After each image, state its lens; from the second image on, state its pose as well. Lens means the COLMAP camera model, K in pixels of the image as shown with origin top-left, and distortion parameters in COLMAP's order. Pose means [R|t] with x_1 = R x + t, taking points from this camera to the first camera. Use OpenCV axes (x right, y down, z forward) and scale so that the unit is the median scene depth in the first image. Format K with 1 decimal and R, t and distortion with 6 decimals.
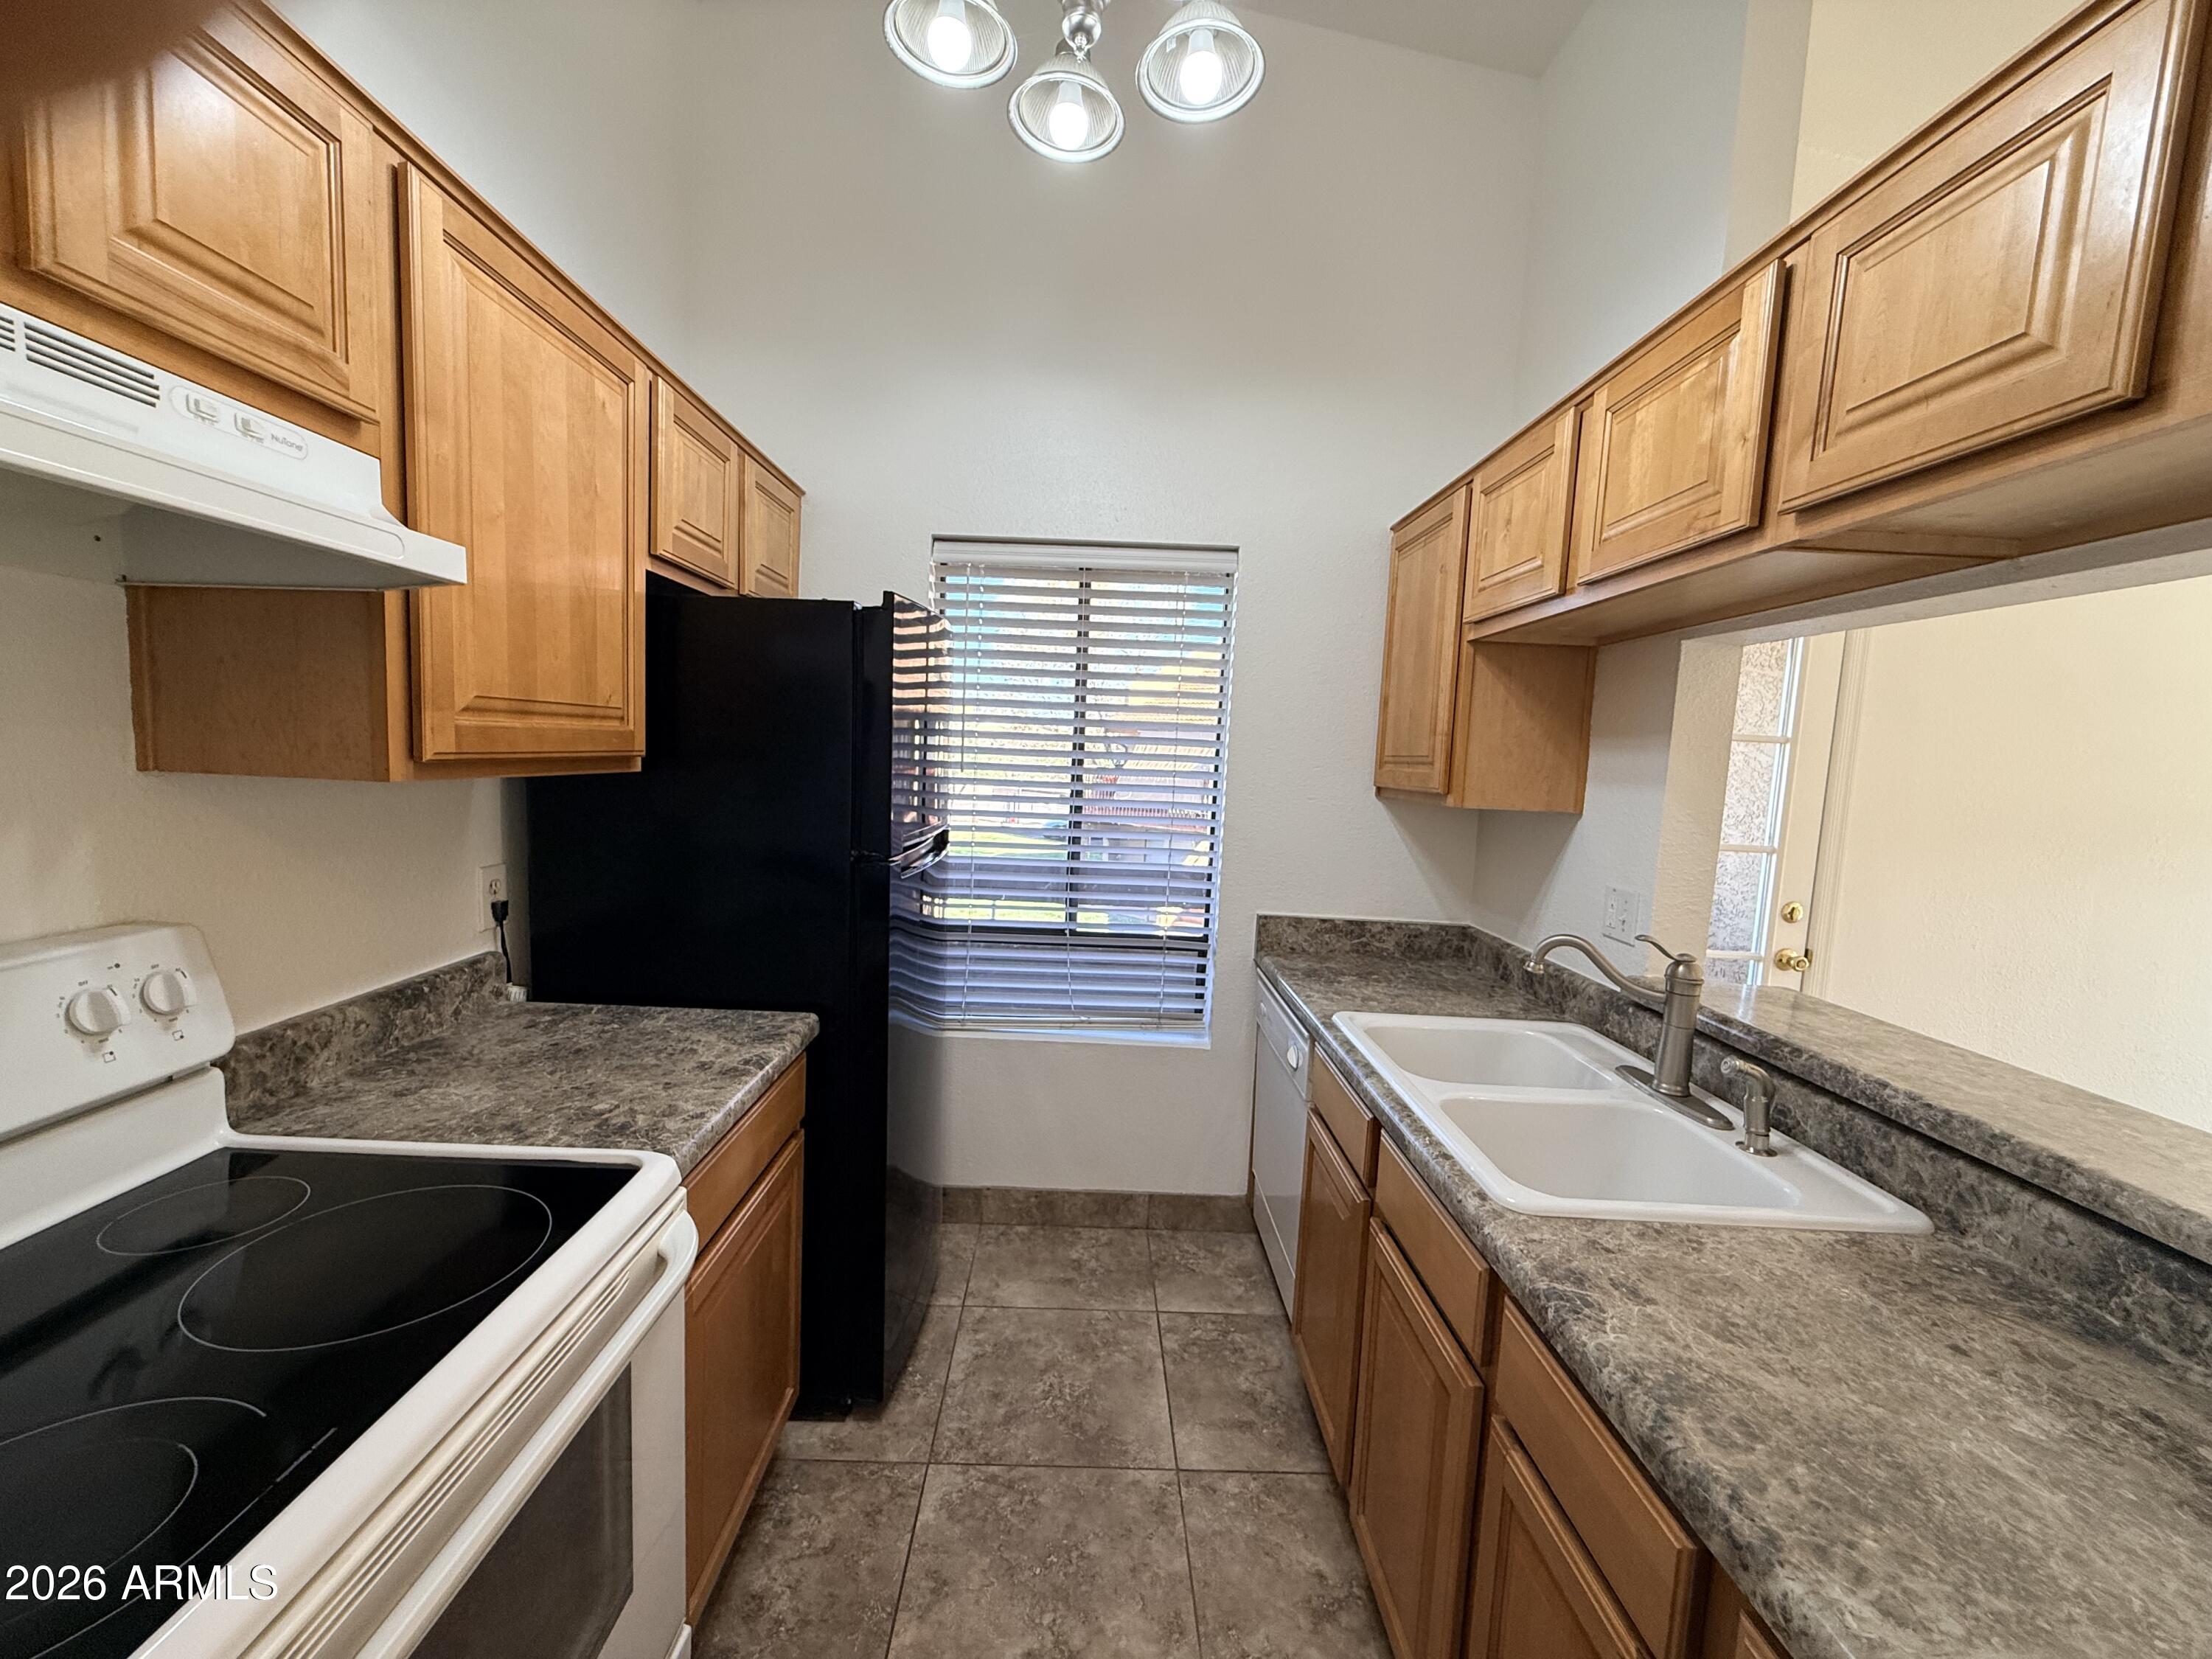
lens RADIAL K [[887.4, 0, 1109.2], [0, 887.4, 826.2], [0, 0, 1]] dist [0.000364, -0.000139]
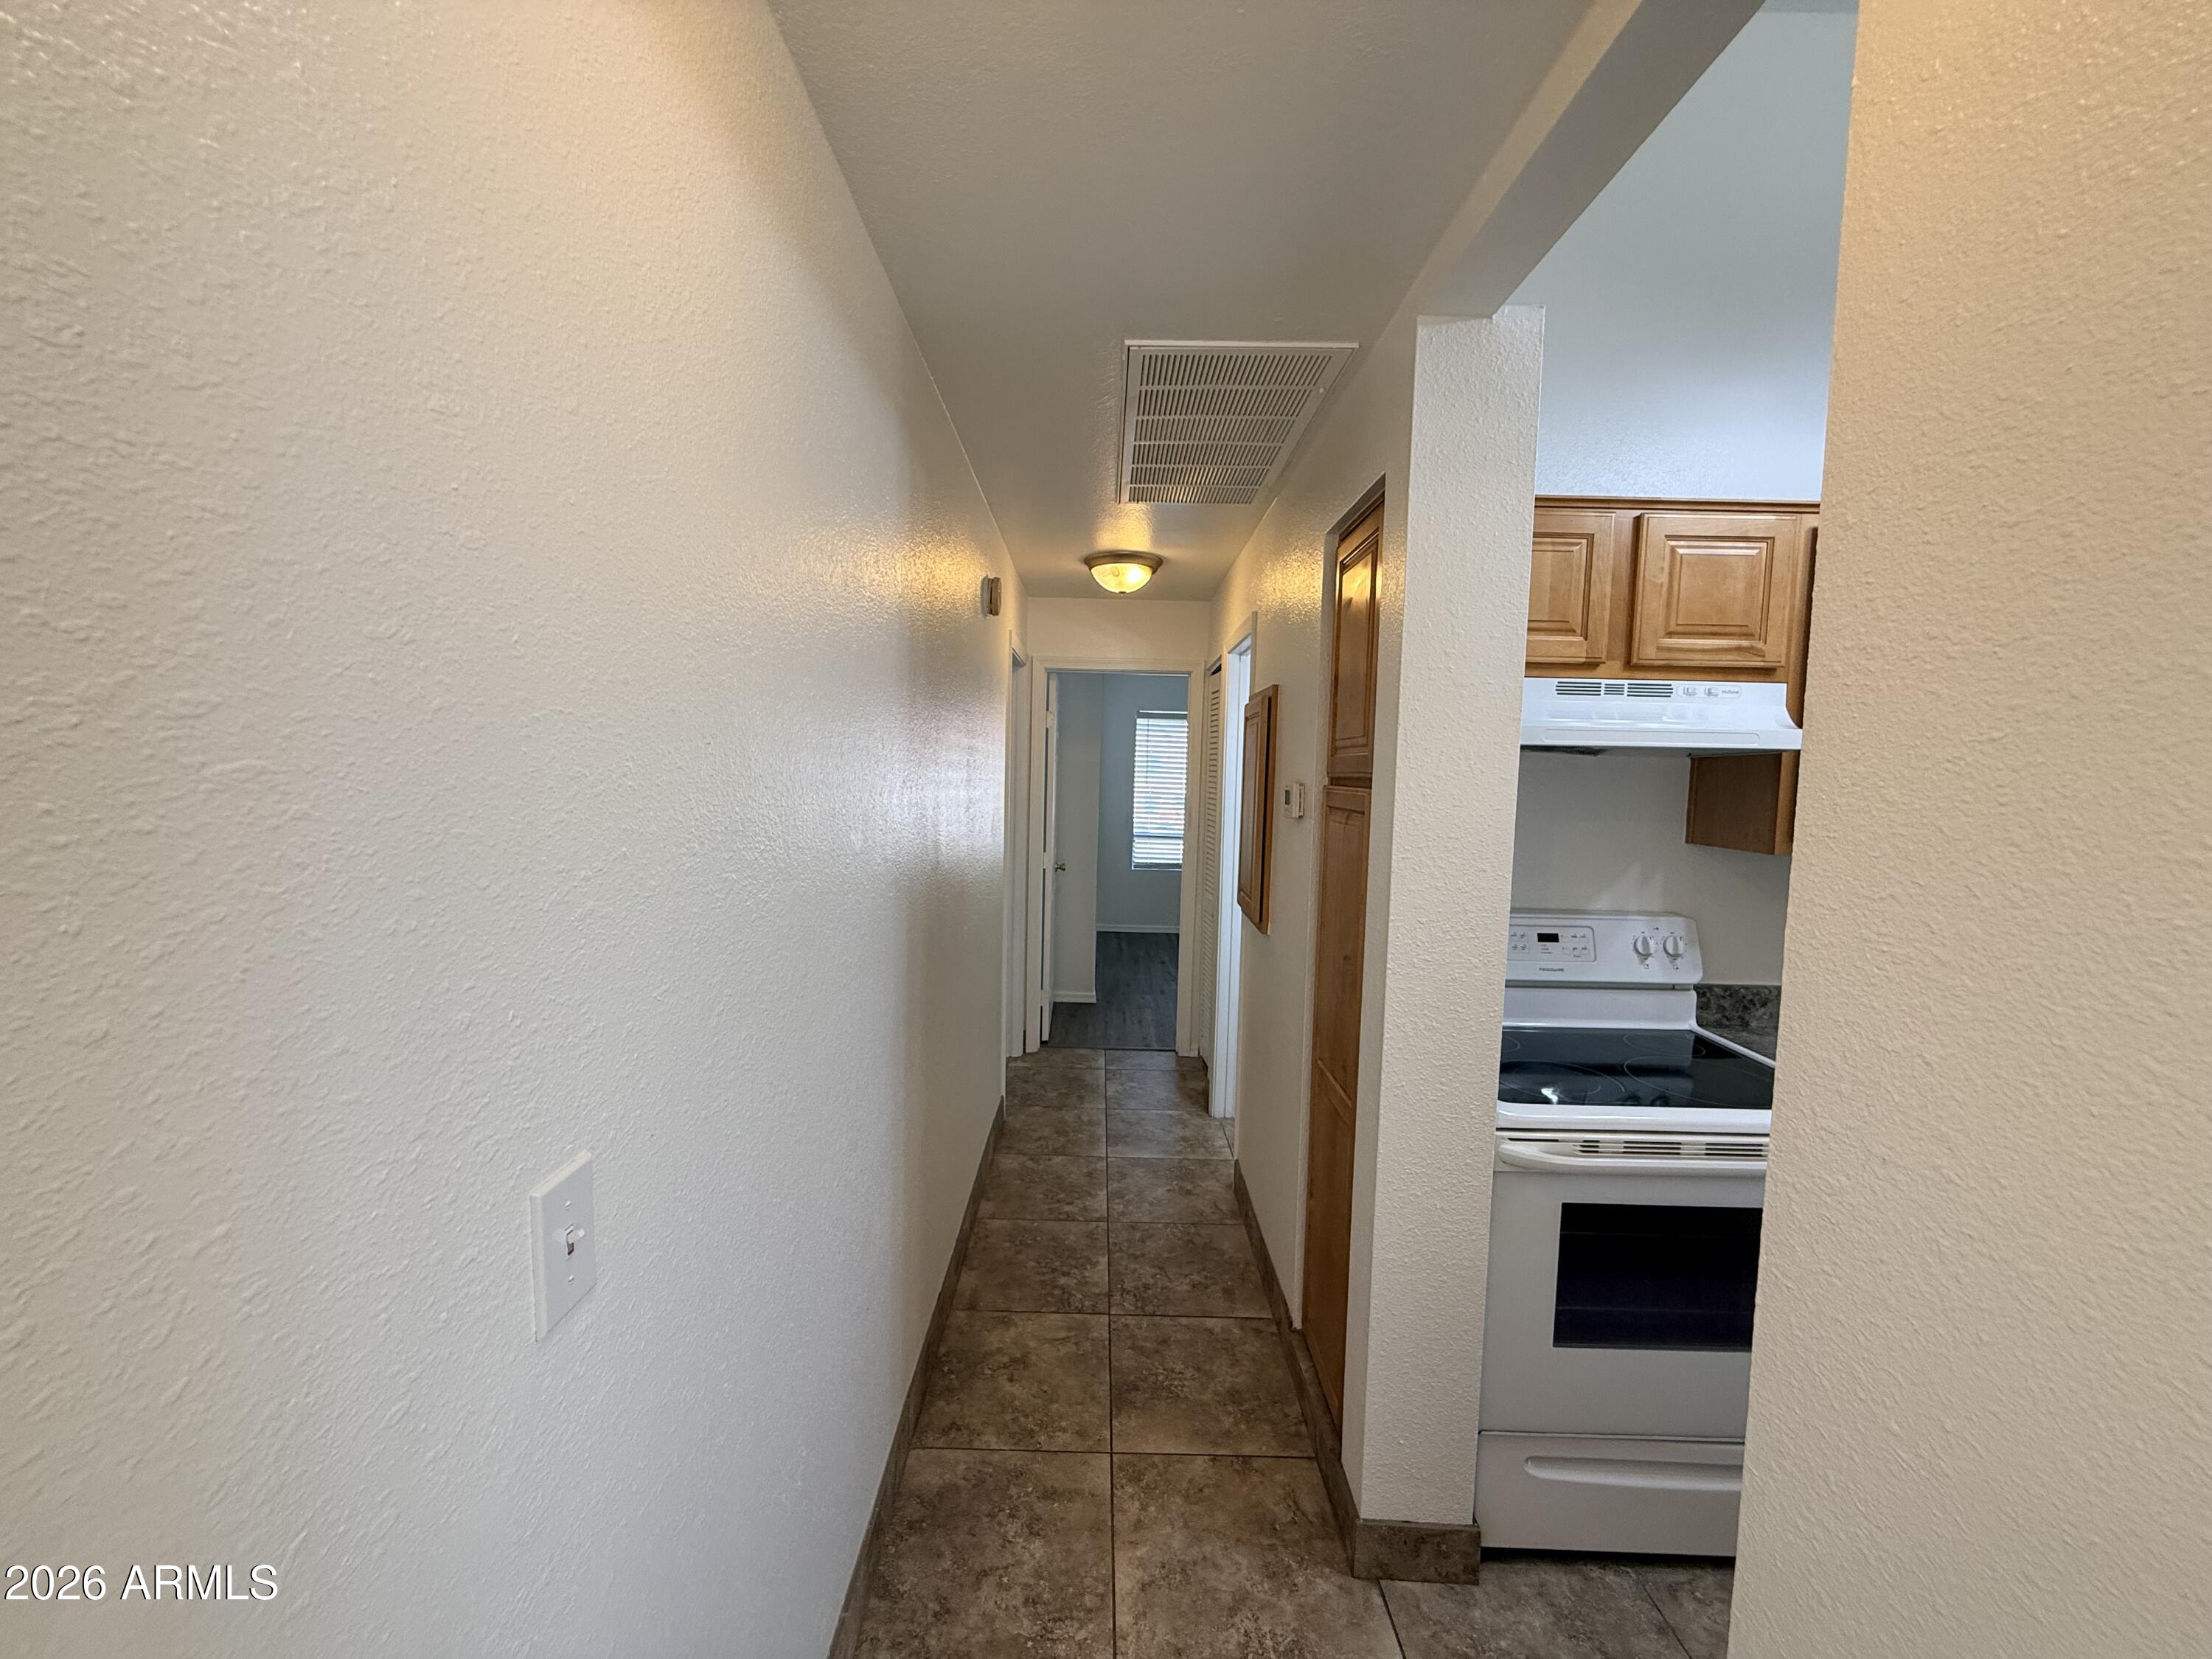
lens RADIAL K [[887.4, 0, 1107.0], [0, 887.4, 843.0], [0, 0, 1]] dist [0.000364, -0.000139]
pose [[-0.023301, 0.048184, -0.998567, 1.118503], [-0.110161, 0.992632, 0.050468, -0.018388], [0.993641, 0.111179, -0.017821, -0.359384]]
